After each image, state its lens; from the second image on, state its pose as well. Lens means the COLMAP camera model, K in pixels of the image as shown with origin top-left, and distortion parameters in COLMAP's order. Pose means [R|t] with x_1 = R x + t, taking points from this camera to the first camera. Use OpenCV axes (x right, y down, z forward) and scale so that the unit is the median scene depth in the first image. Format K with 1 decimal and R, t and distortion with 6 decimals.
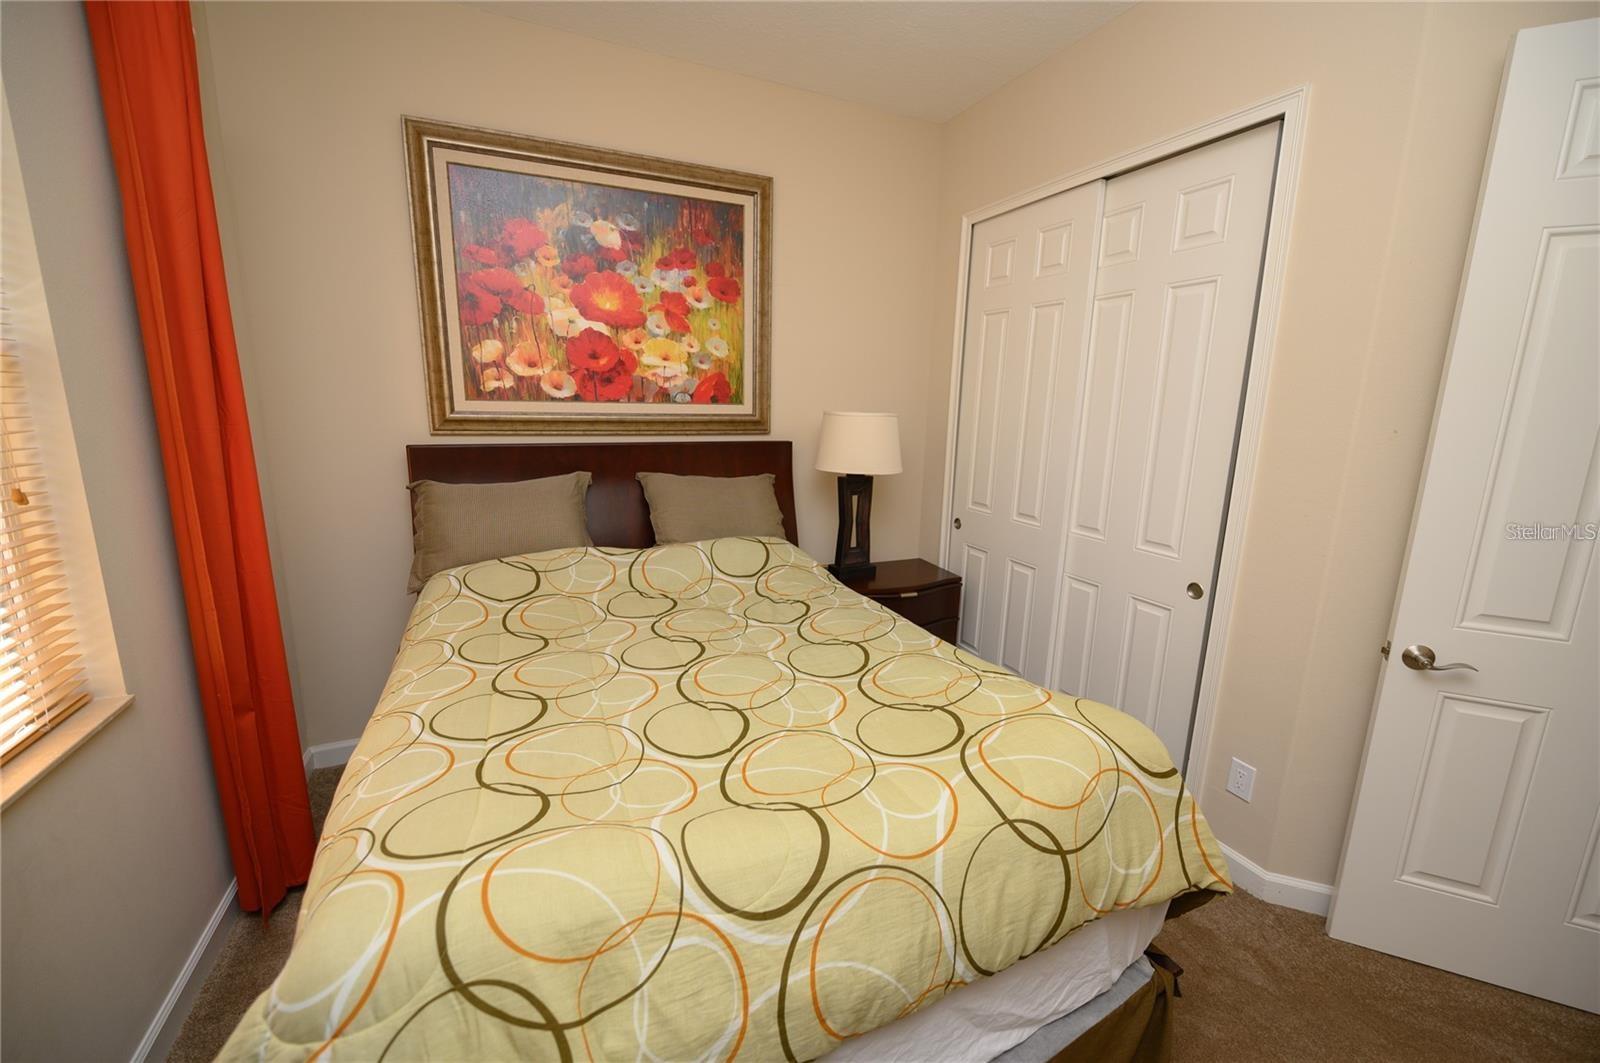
lens RADIAL K [[635.2, 0, 790.7], [0, 635.2, 529.9], [0, 0, 1]] dist [0.000407, -0.002064]
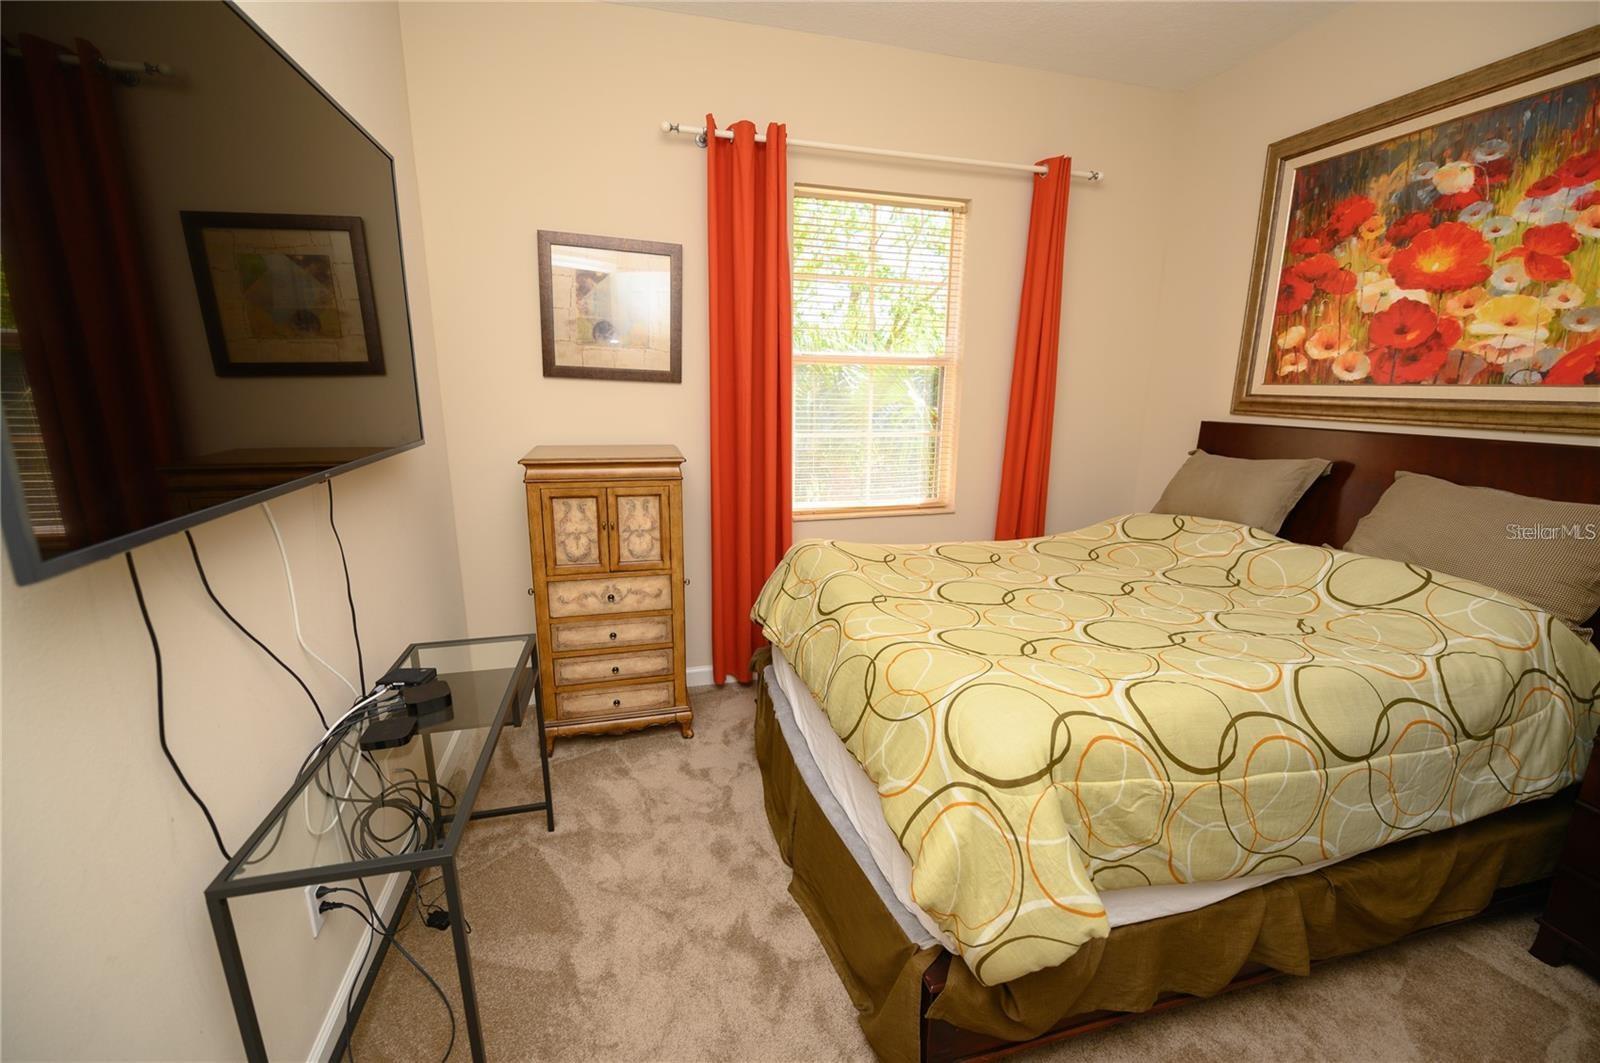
lens RADIAL K [[635.2, 0, 793.2], [0, 635.2, 533.8], [0, 0, 1]] dist [0.000407, -0.002064]
pose [[-0.157010, 0.211840, -0.964610, 0.707742], [-0.200030, 0.949658, 0.241116, -0.055899], [0.967128, 0.230809, -0.106731, 0.362730]]
